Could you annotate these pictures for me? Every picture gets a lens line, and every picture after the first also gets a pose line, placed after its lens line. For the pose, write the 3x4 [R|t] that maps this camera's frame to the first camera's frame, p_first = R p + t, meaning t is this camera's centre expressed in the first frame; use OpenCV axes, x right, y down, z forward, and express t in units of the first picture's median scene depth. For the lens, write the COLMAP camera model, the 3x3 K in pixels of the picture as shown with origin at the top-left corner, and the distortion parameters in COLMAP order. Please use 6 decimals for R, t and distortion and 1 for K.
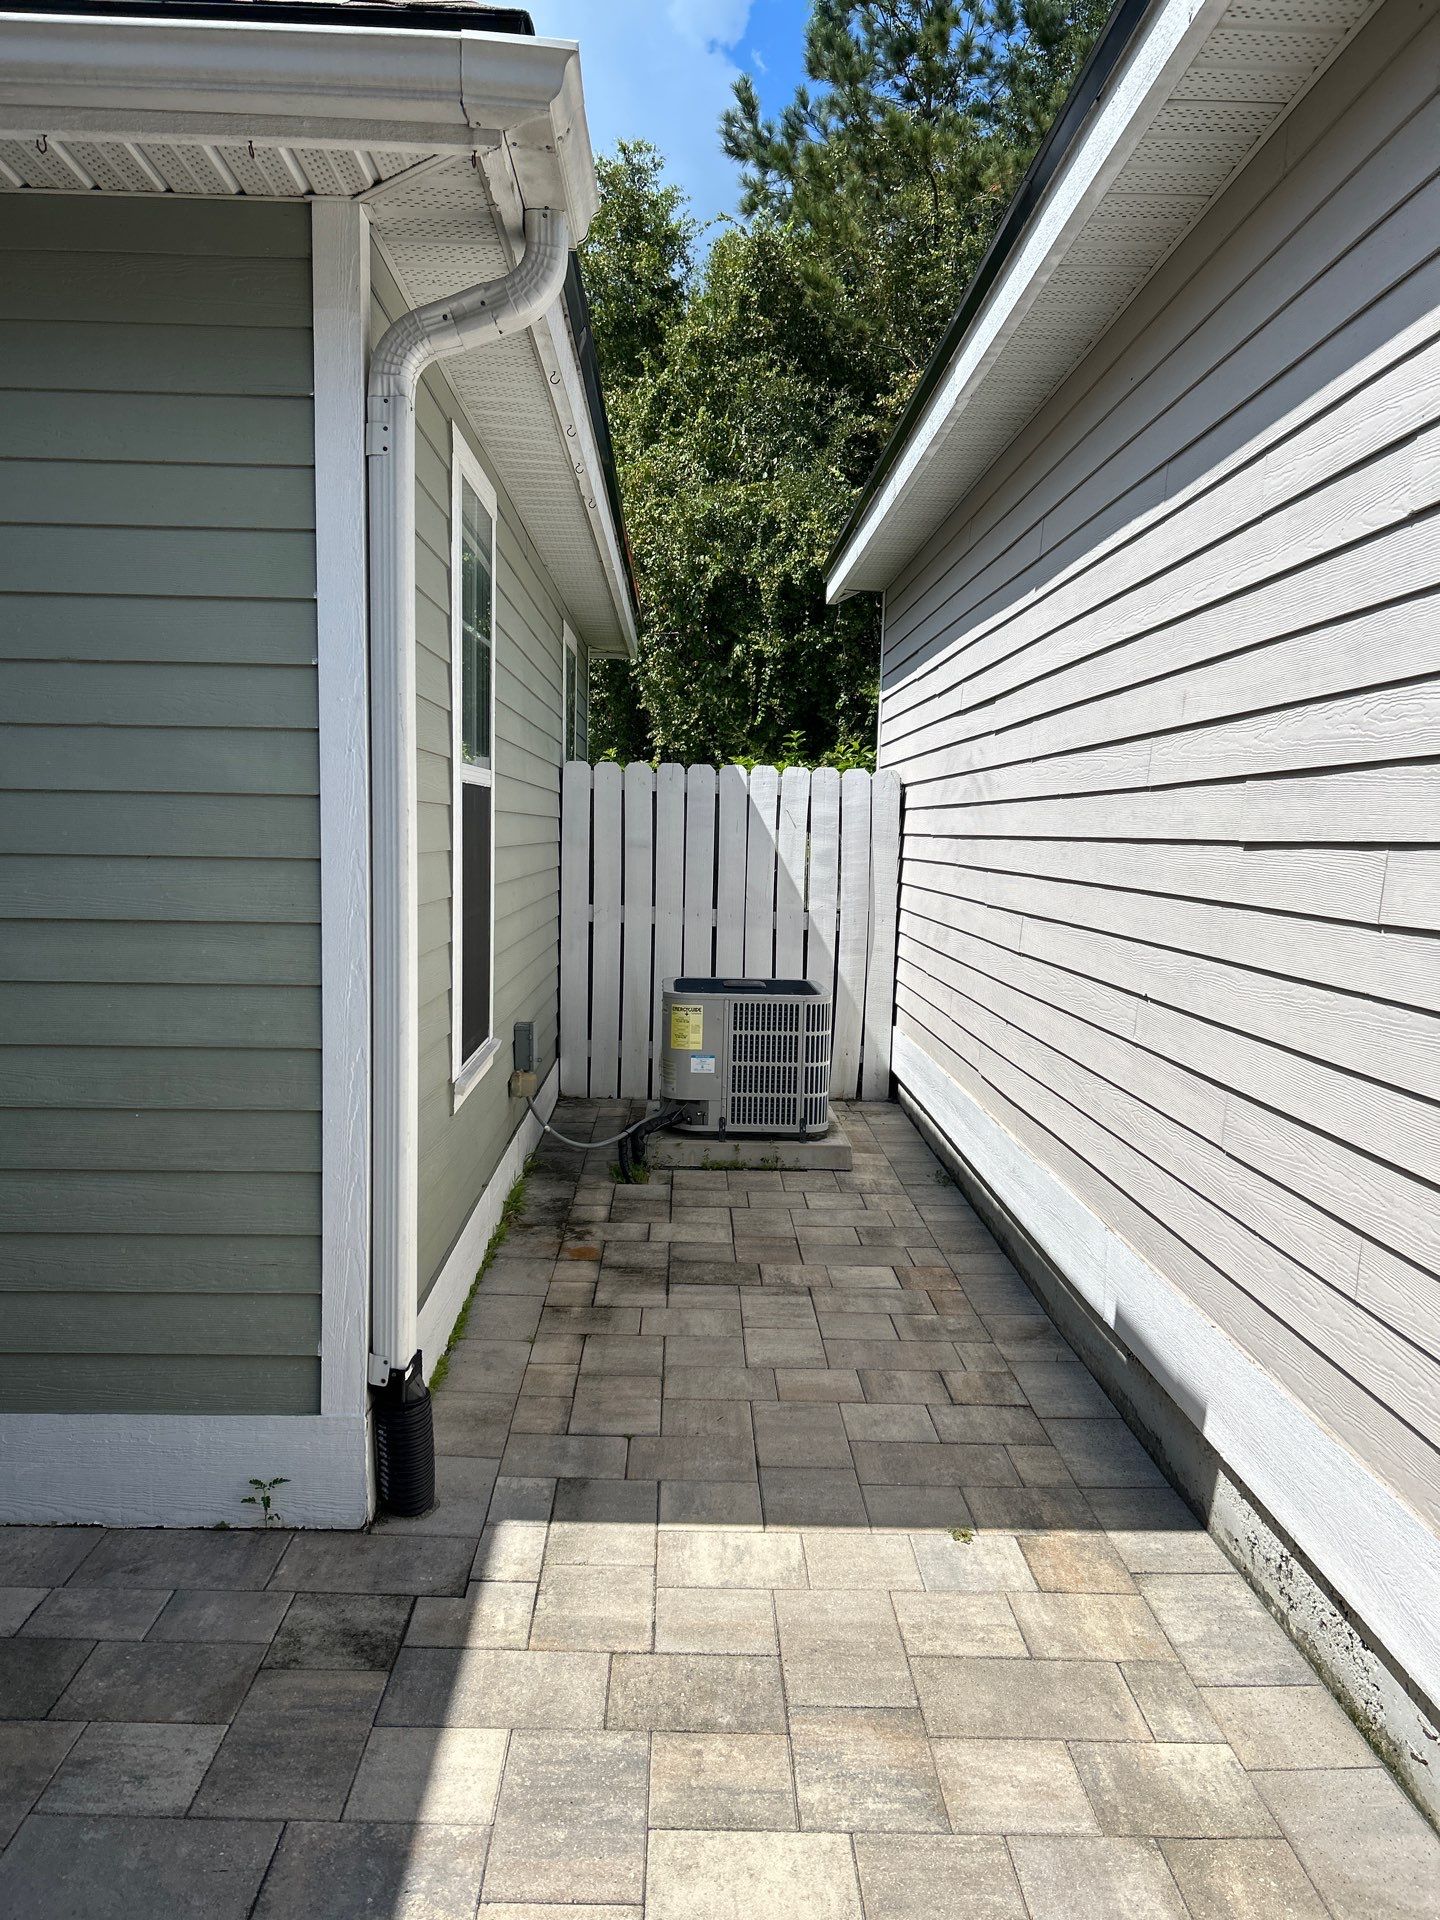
lens RADIAL K [[1440.0, 0, 711.1], [0, 1440.0, 964.7], [0, 0, 1]] dist [0.048780, -0.053523]
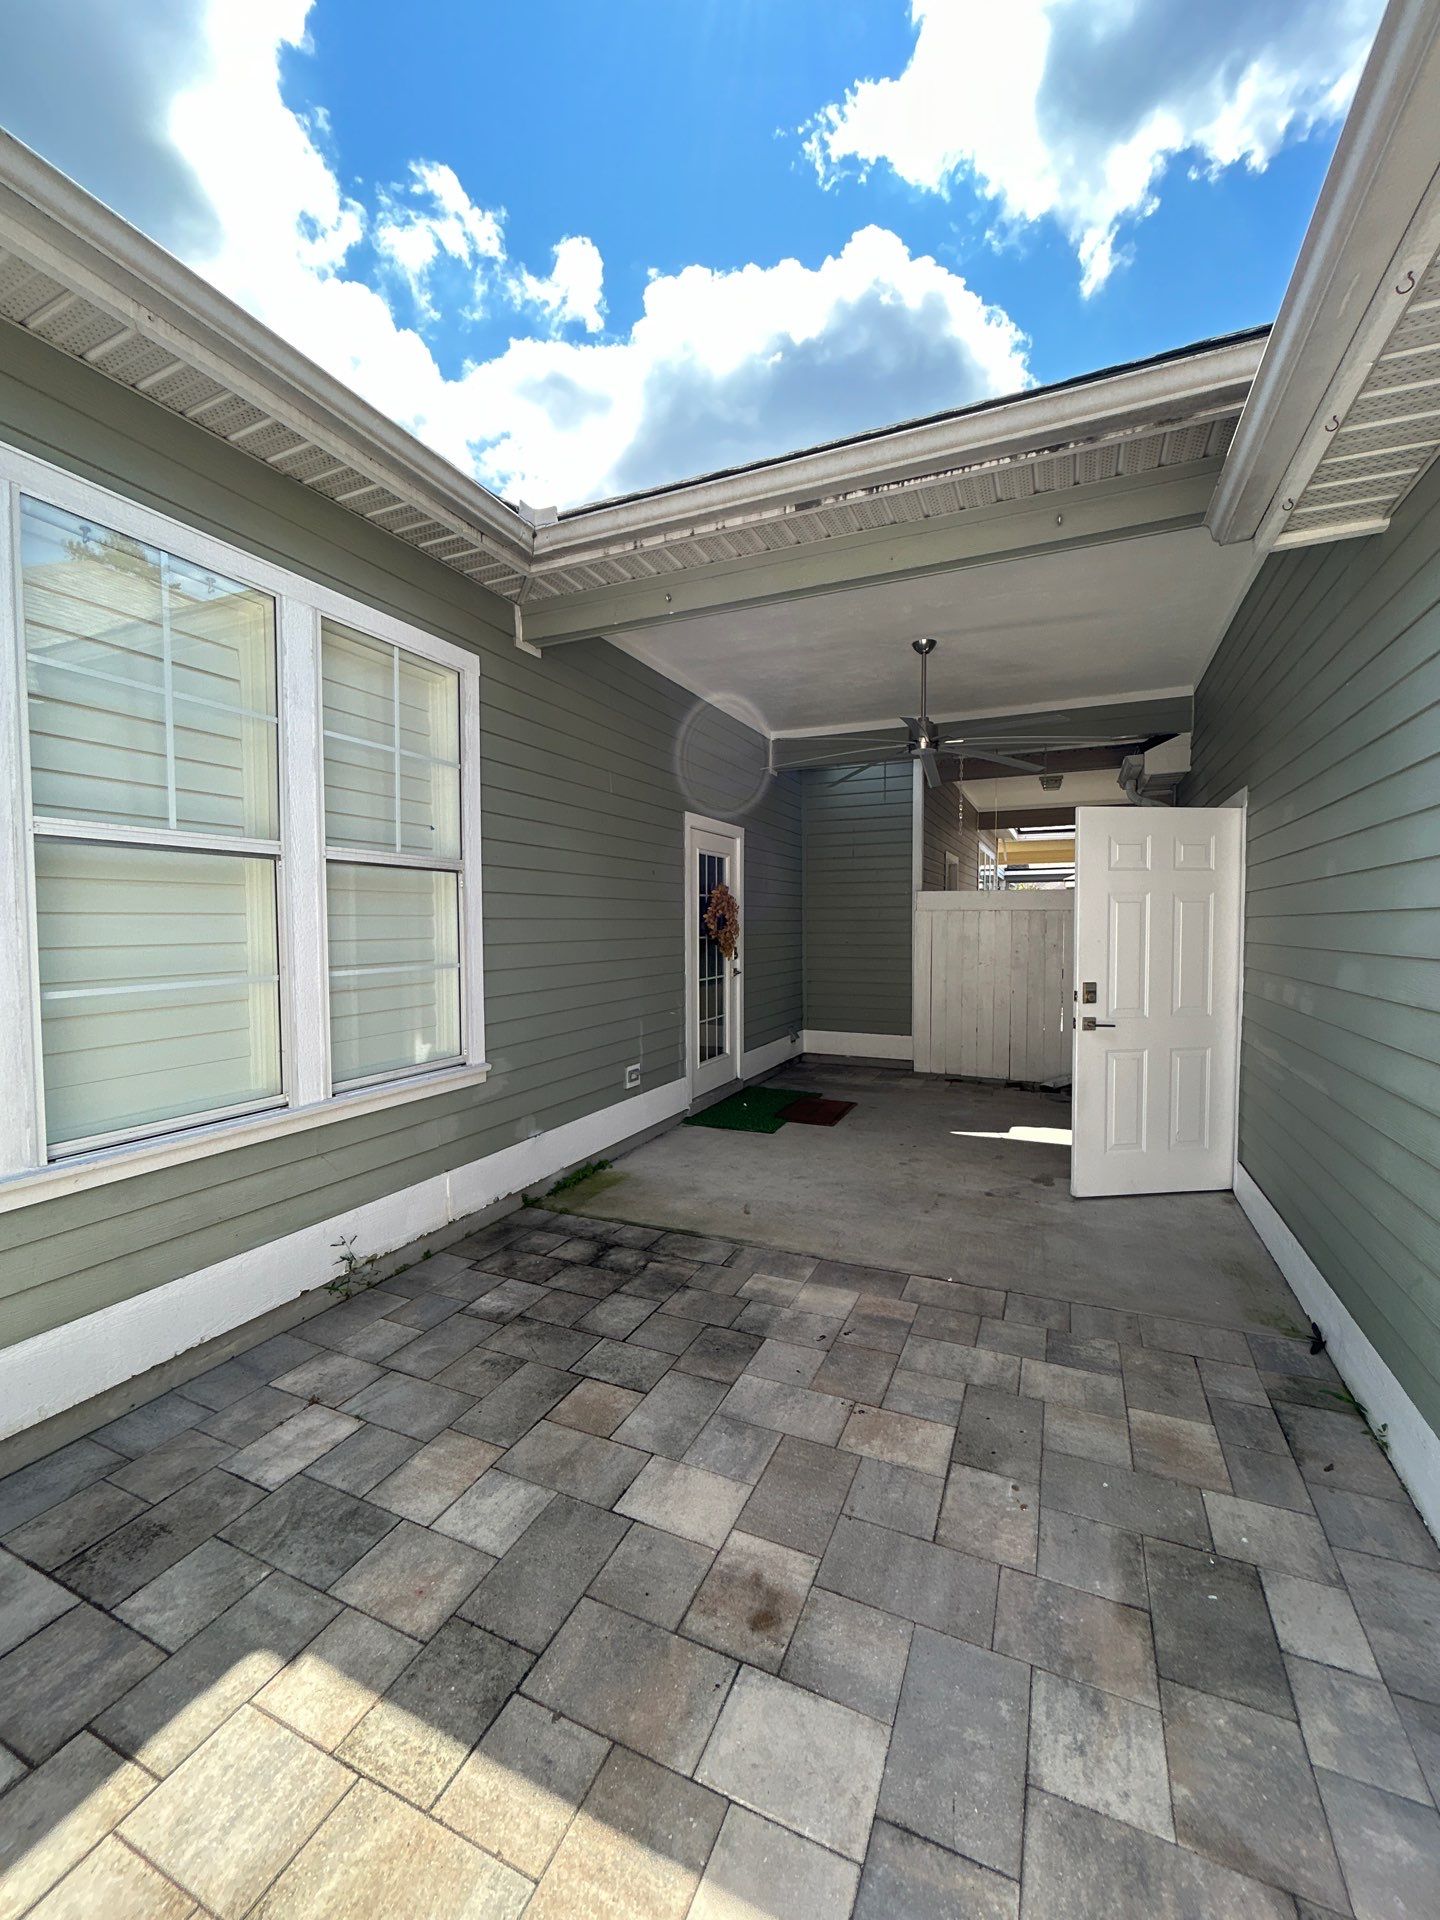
lens RADIAL K [[773.0, 0, 721.0], [0, 773.0, 958.8], [0, 0, 1]] dist [-0.004173, 0.001475]
pose [[-0.424419, 0.022219, -0.905193, 0.199488], [-0.091656, 0.993510, 0.067361, -0.063079], [0.900815, 0.111556, -0.419628, 0.668149]]
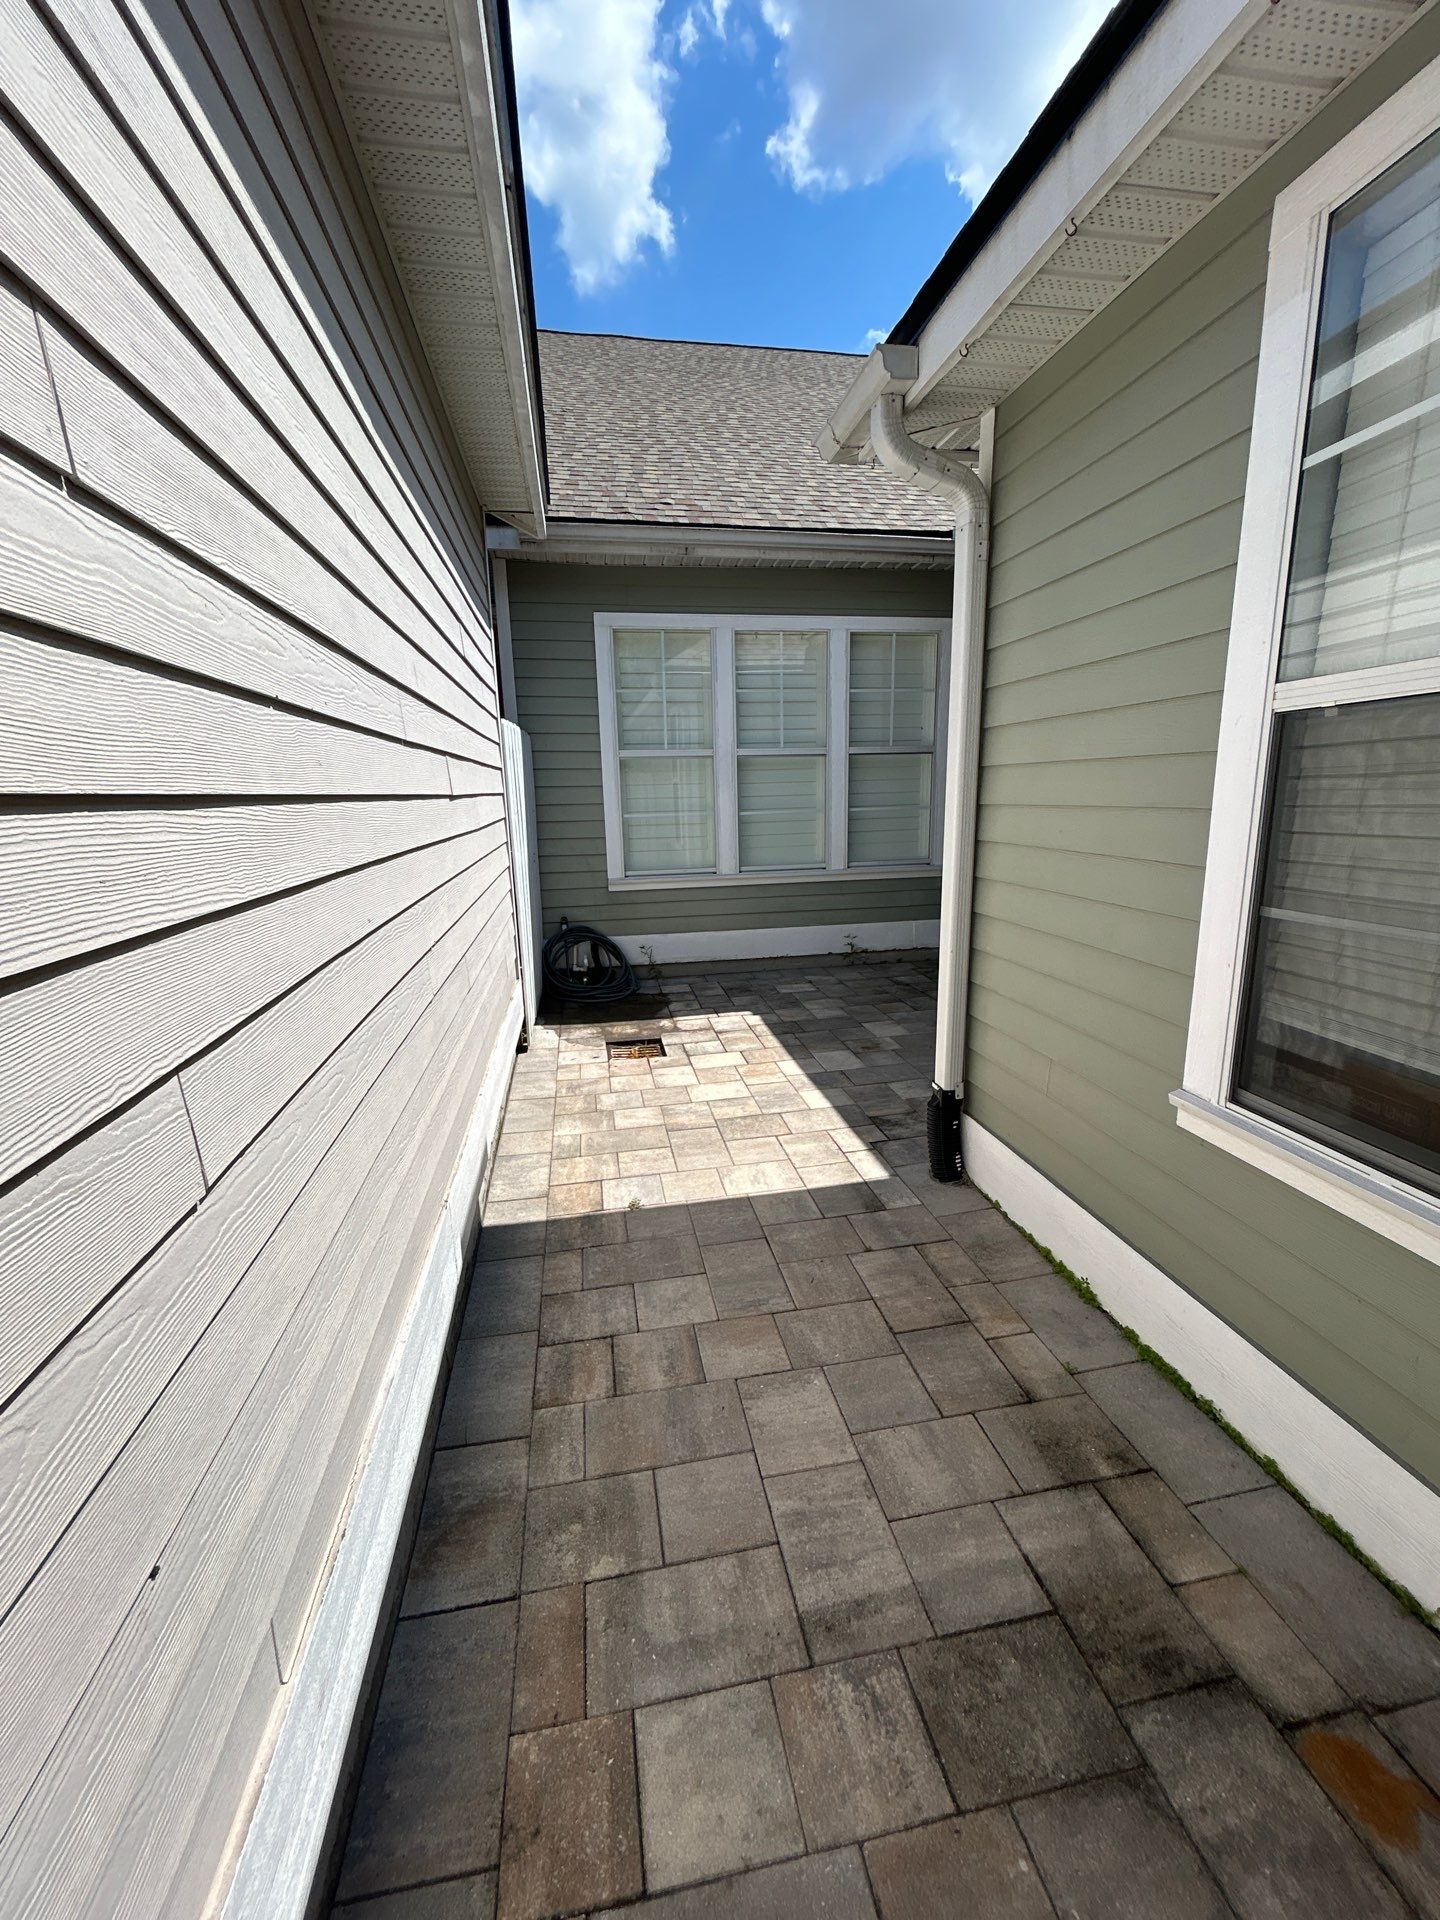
lens RADIAL K [[773.0, 0, 717.7], [0, 773.0, 962.2], [0, 0, 1]] dist [-0.004173, 0.001475]
pose [[-0.987543, 0.035915, -0.153195, 0.203691], [-0.012169, 0.953253, 0.301927, -0.158207], [0.156877, 0.300031, -0.940942, 1.774638]]
